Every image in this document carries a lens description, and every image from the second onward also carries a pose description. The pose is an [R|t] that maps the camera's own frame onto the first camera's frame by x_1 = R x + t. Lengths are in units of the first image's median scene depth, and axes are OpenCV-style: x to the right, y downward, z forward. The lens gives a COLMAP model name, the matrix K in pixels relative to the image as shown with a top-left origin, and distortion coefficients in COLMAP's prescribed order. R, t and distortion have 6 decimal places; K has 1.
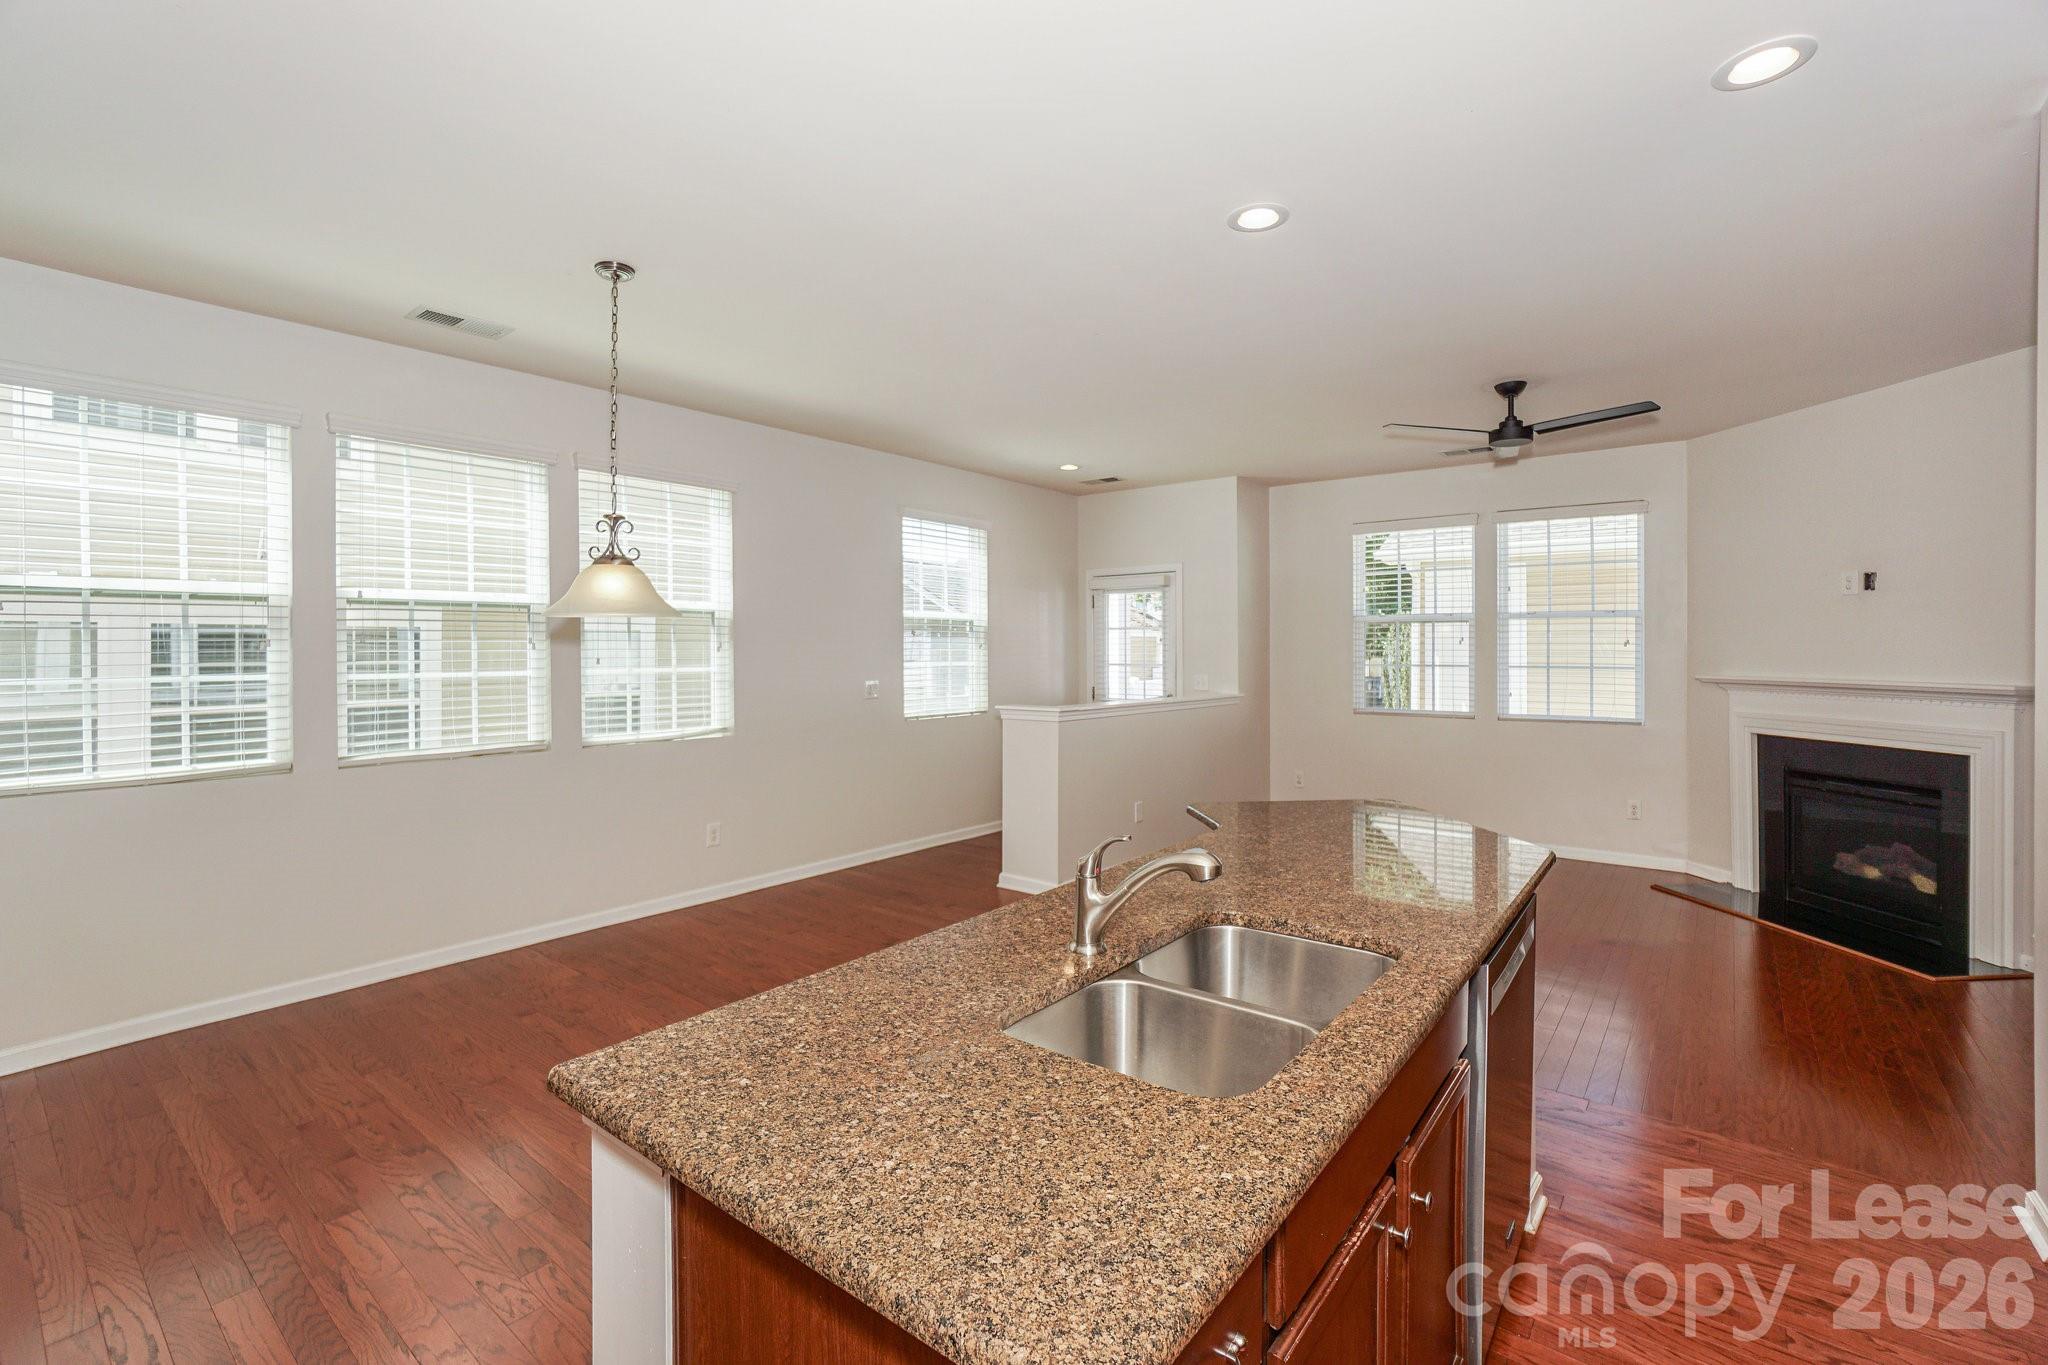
lens RADIAL K [[902.5, 0, 1024.1], [0, 902.5, 654.7], [0, 0, 1]] dist [0.000186, 0.000000]
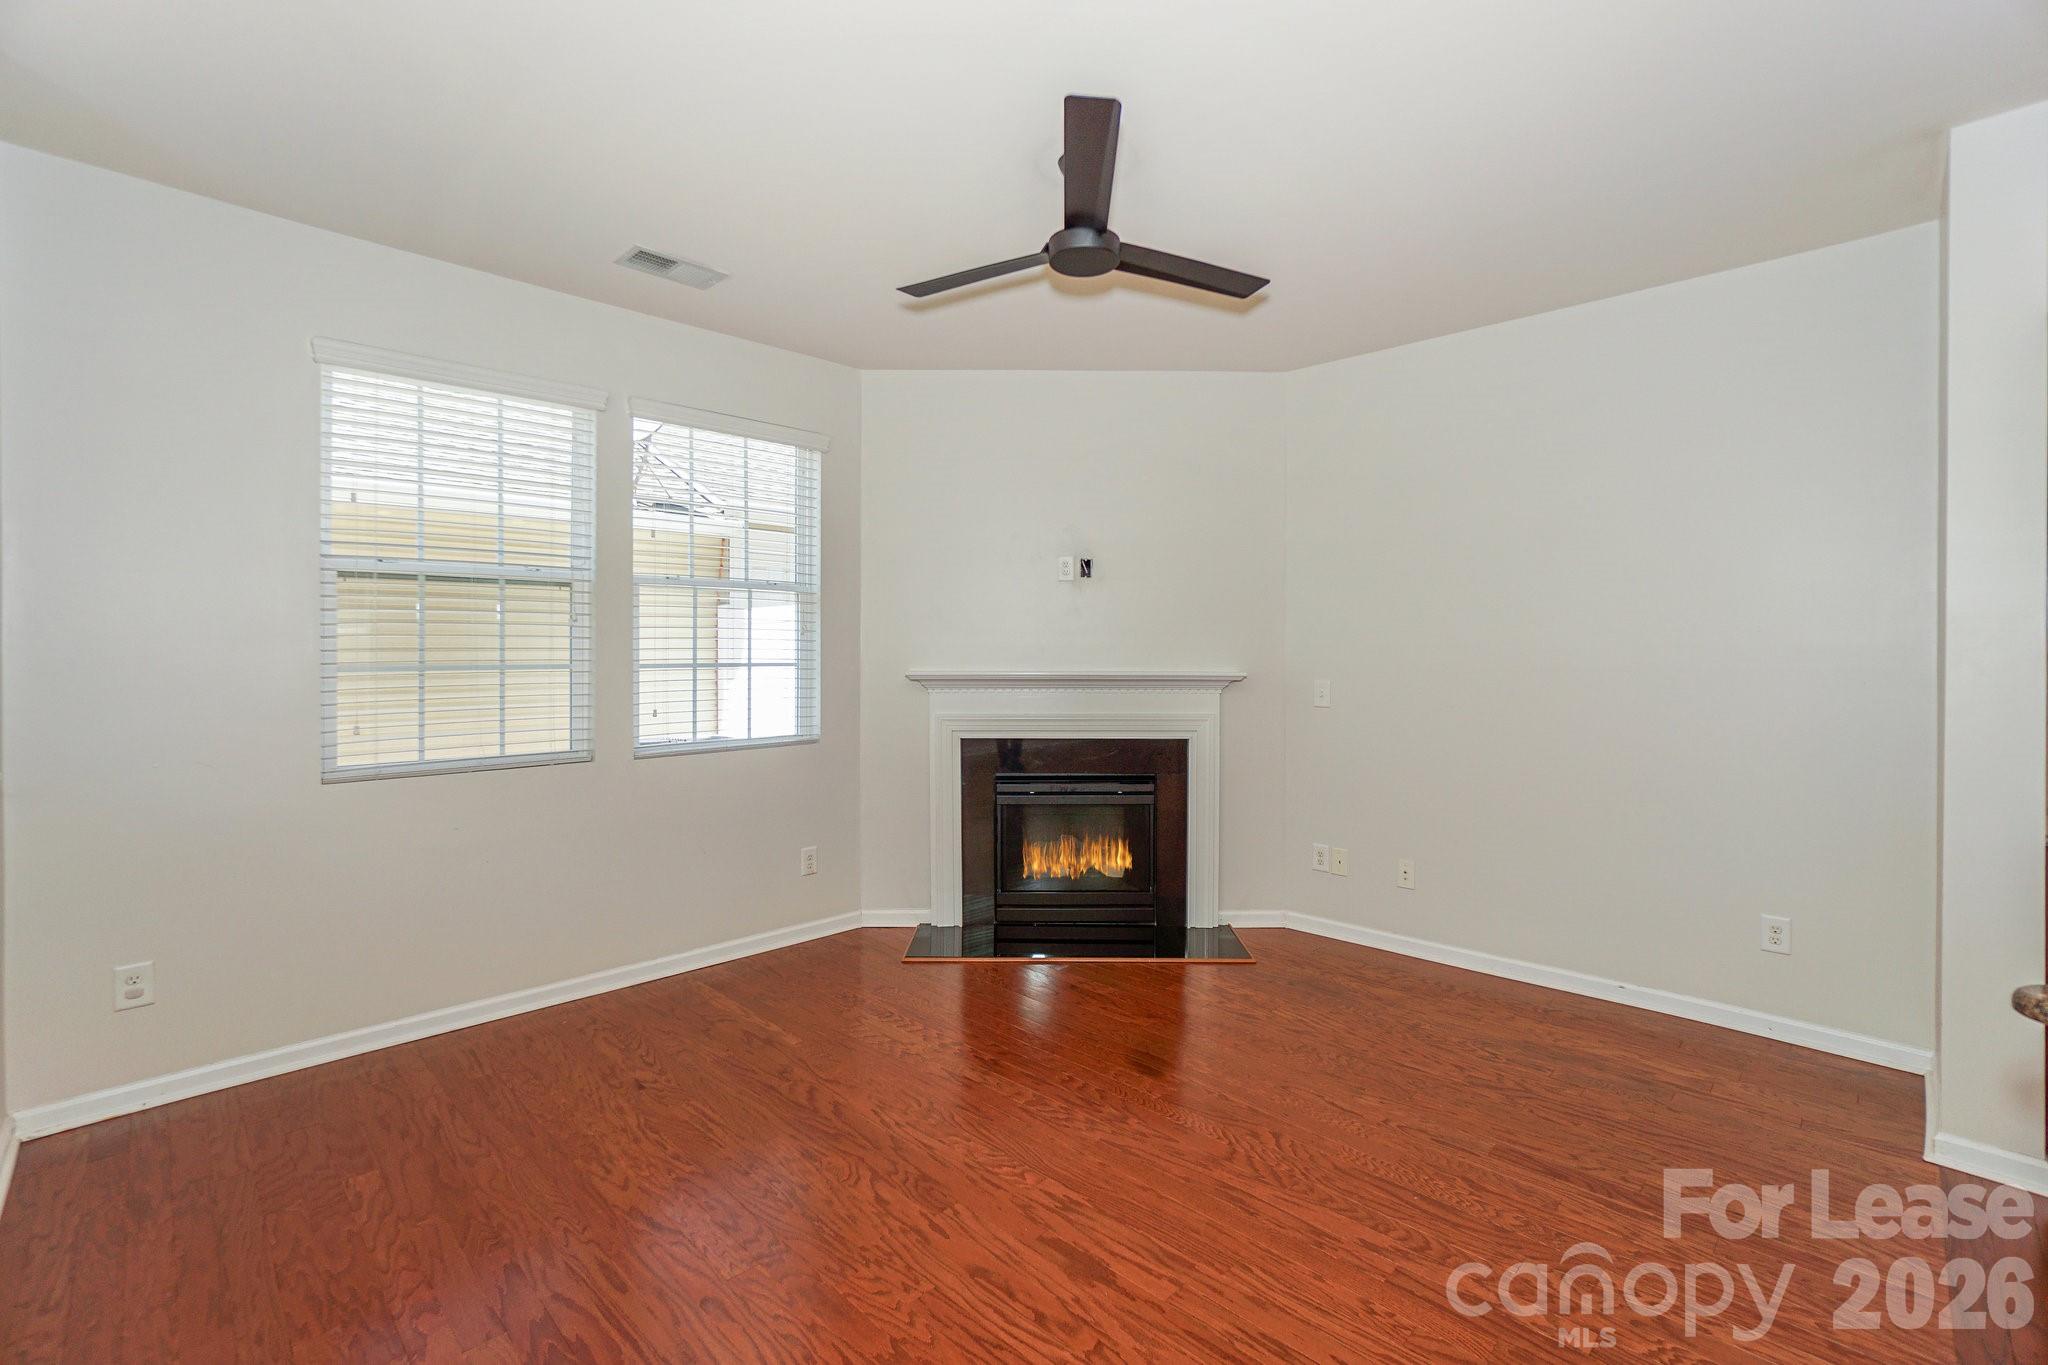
lens RADIAL K [[902.5, 0, 1024.1], [0, 902.5, 654.7], [0, 0, 1]] dist [0.000186, 0.000000]
pose [[0.111864, -0.005128, 0.993710, -0.019750], [0.001950, 0.999986, 0.004941, 0.005091], [-0.993722, 0.001385, 0.111872, 0.859256]]
